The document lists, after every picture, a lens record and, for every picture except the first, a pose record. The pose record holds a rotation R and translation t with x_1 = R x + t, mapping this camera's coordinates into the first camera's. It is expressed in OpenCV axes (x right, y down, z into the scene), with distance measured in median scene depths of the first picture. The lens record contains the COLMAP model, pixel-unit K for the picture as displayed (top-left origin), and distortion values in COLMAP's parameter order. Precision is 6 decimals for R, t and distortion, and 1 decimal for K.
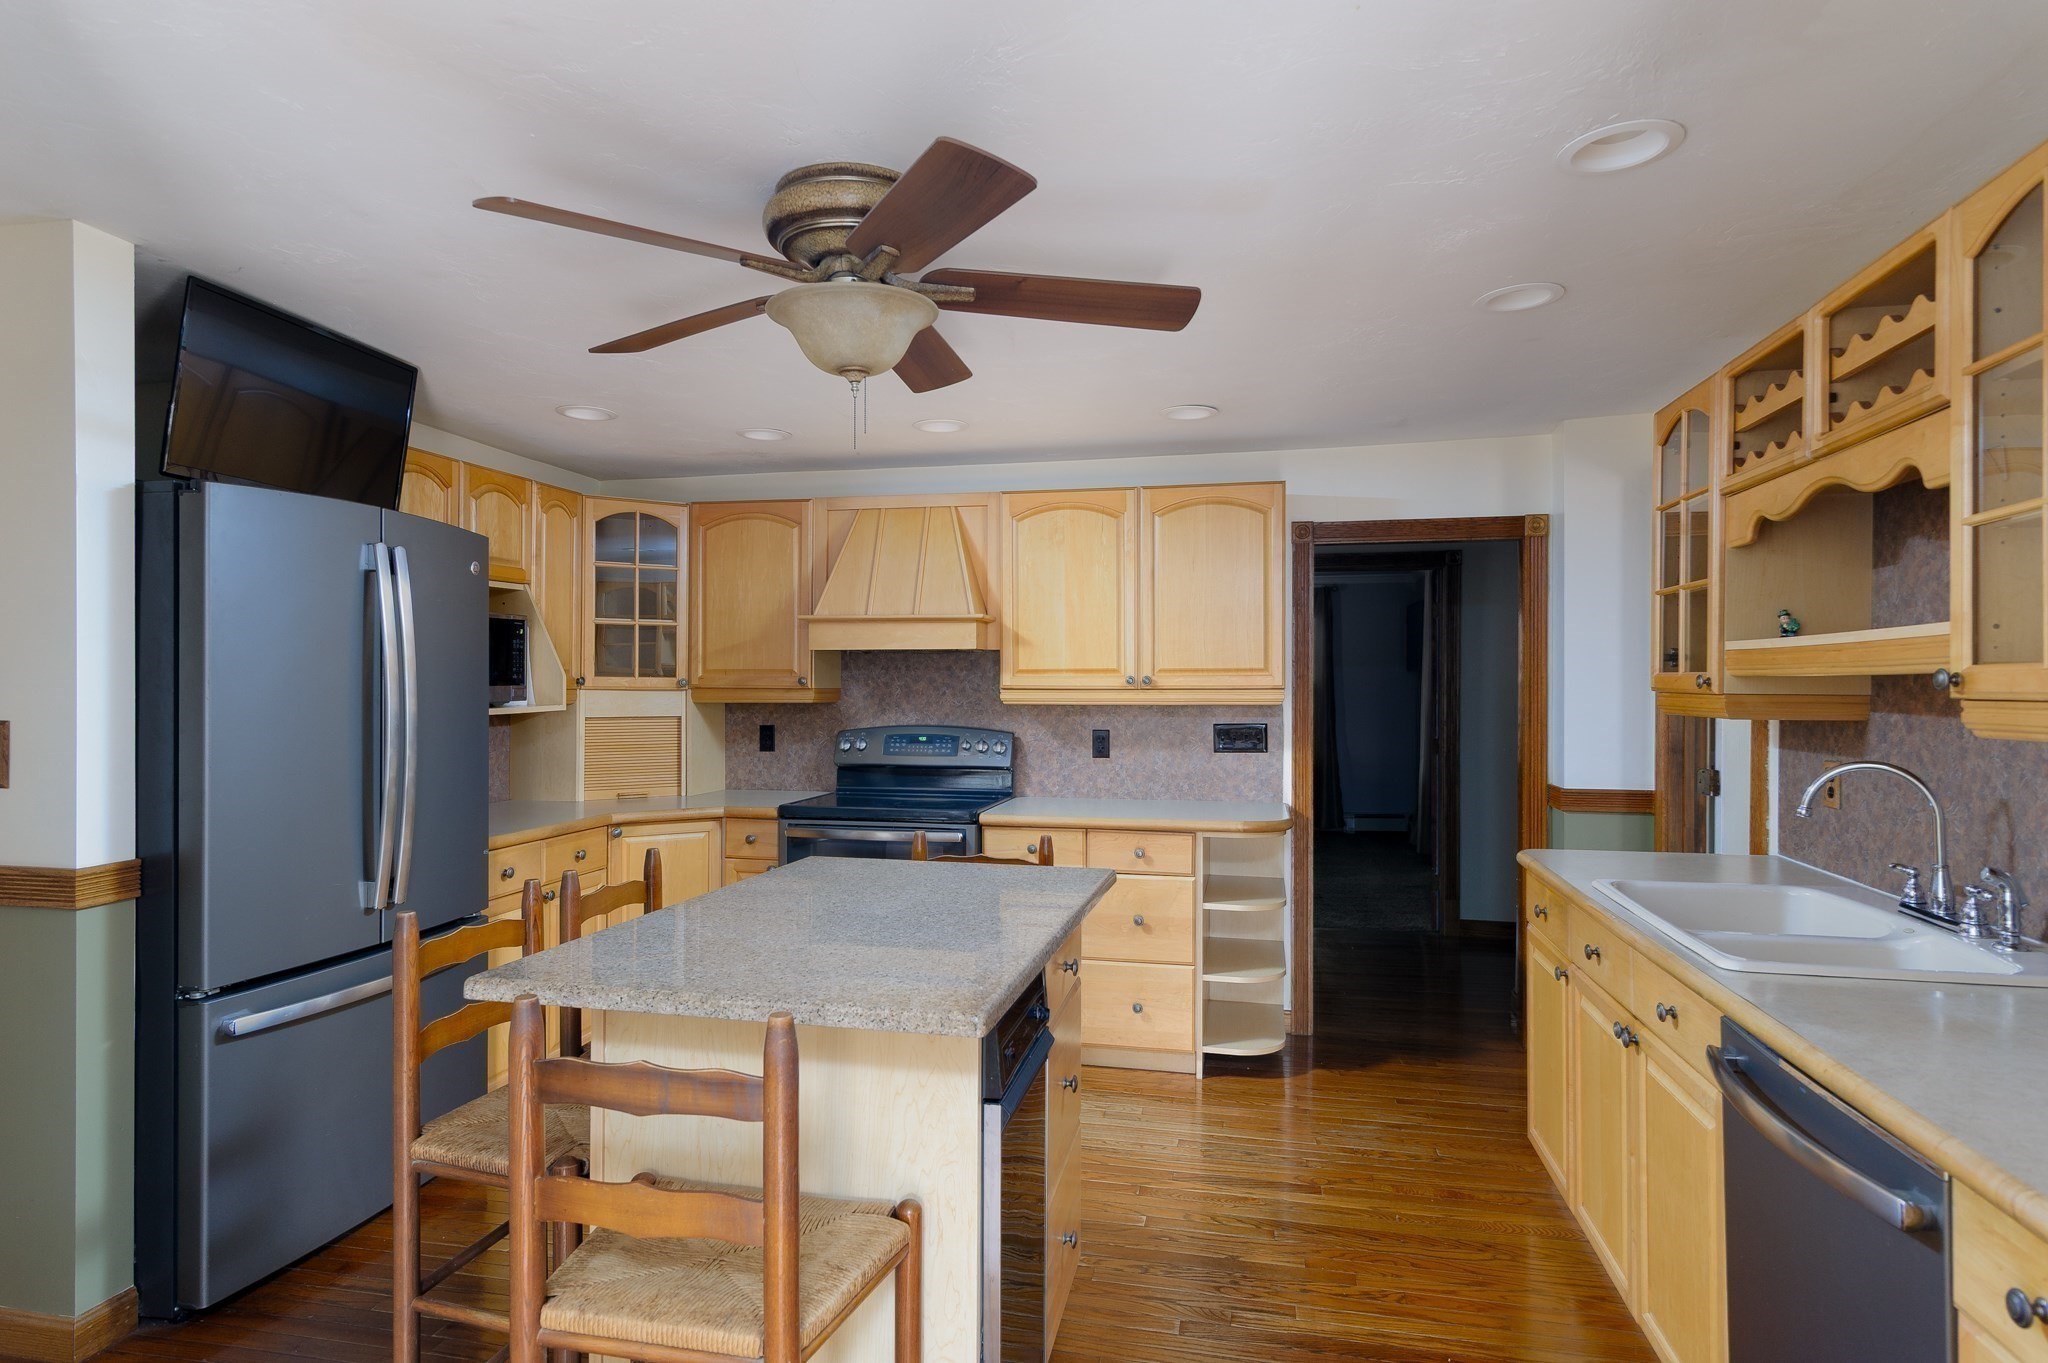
lens RADIAL K [[1167.0, 0, 1012.3], [0, 1167.0, 680.4], [0, 0, 1]] dist [0.002816, -0.000171]
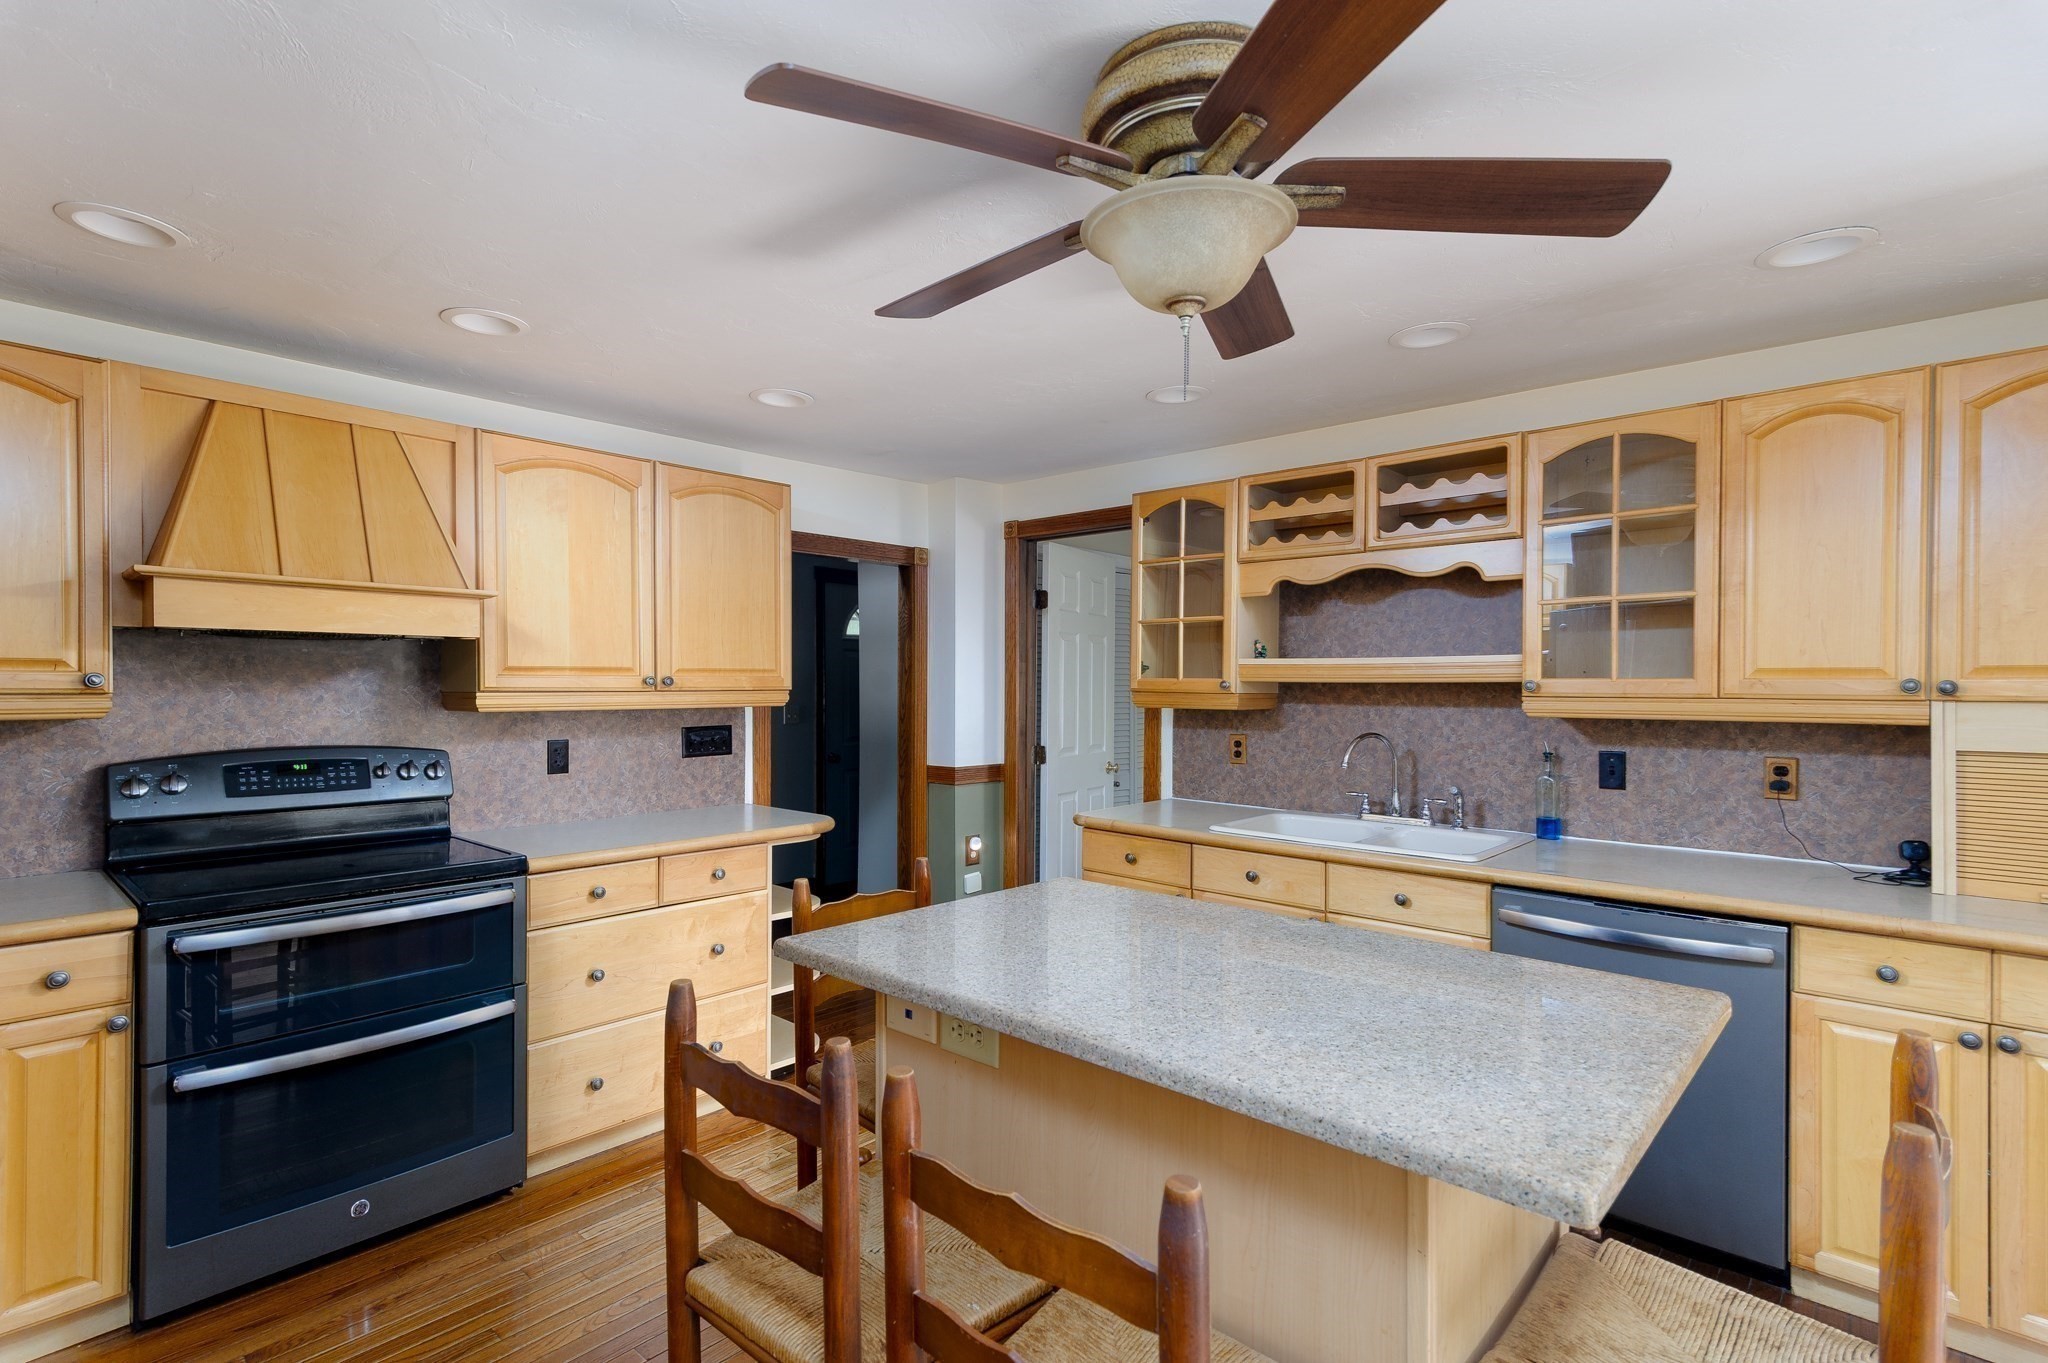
lens RADIAL K [[954.8, 0, 1025.1], [0, 954.8, 692.7], [0, 0, 1]] dist [0.001336, -0.000202]
pose [[0.482831, -0.004961, 0.875699, -0.387291], [-0.005041, 0.999952, 0.008445, 0.001199], [-0.875699, -0.008492, 0.482783, 0.408832]]
